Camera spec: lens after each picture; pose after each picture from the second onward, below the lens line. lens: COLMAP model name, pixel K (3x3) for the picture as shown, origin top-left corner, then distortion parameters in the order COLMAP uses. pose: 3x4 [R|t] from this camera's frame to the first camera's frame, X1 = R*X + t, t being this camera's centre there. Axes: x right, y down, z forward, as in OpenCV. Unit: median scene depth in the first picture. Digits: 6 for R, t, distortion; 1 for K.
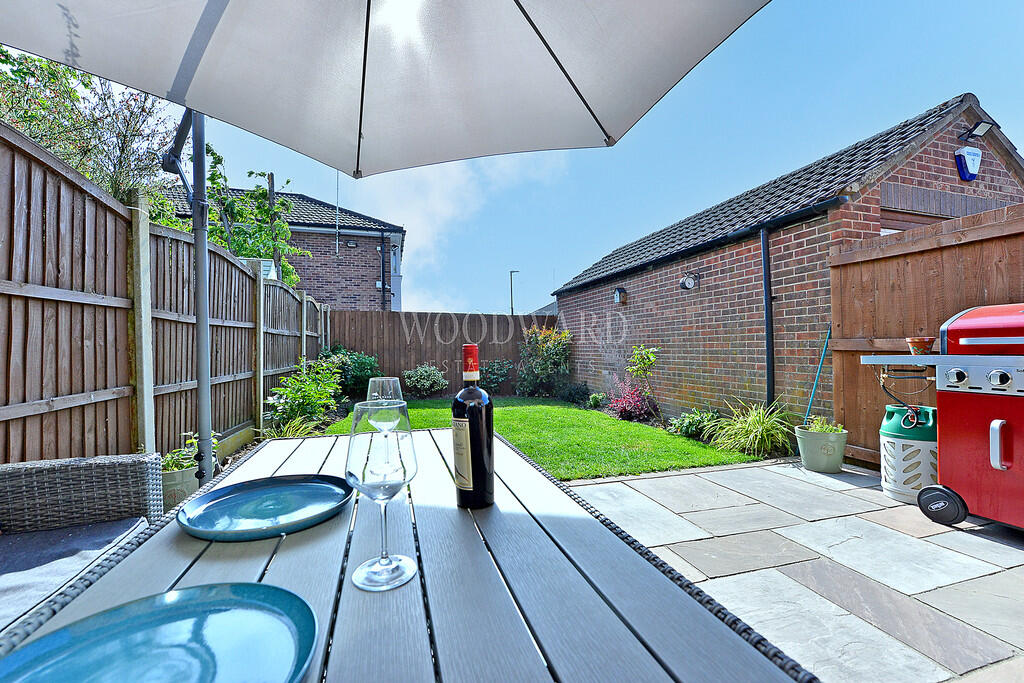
lens RADIAL K [[405.7, 0, 509.7], [0, 405.7, 340.1], [0, 0, 1]] dist [-0.006838, -0.000248]
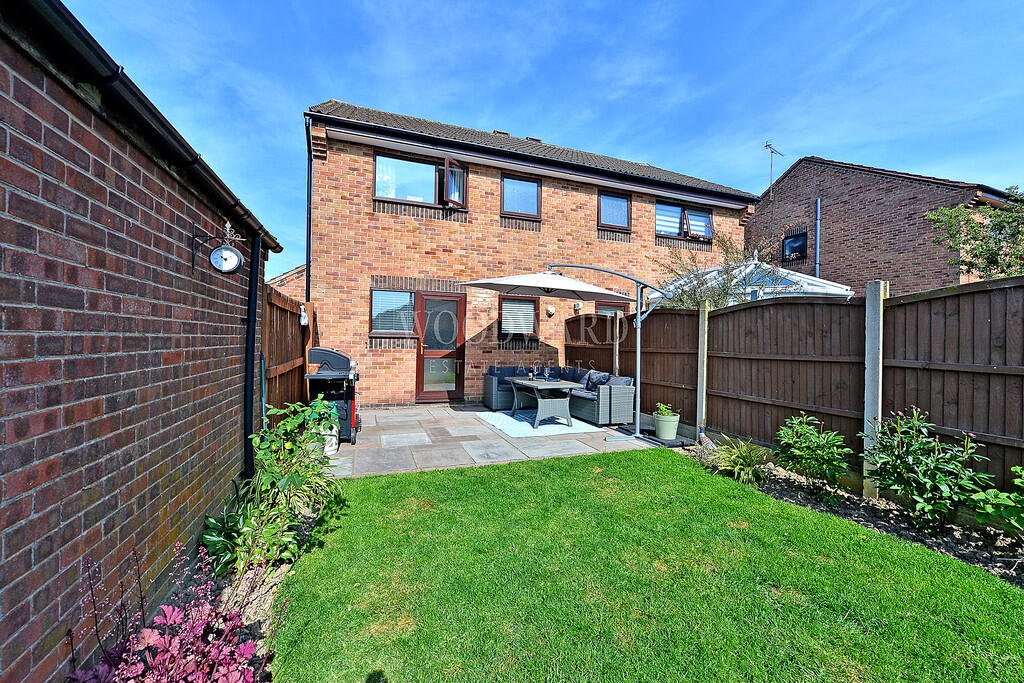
lens RADIAL K [[405.7, 0, 509.7], [0, 405.7, 340.1], [0, 0, 1]] dist [-0.006838, -0.000248]
pose [[-0.997806, -0.011528, -0.065187, 0.135672], [-0.010111, 0.999706, -0.022024, -0.039492], [0.065422, -0.021317, -0.997630, 1.350707]]
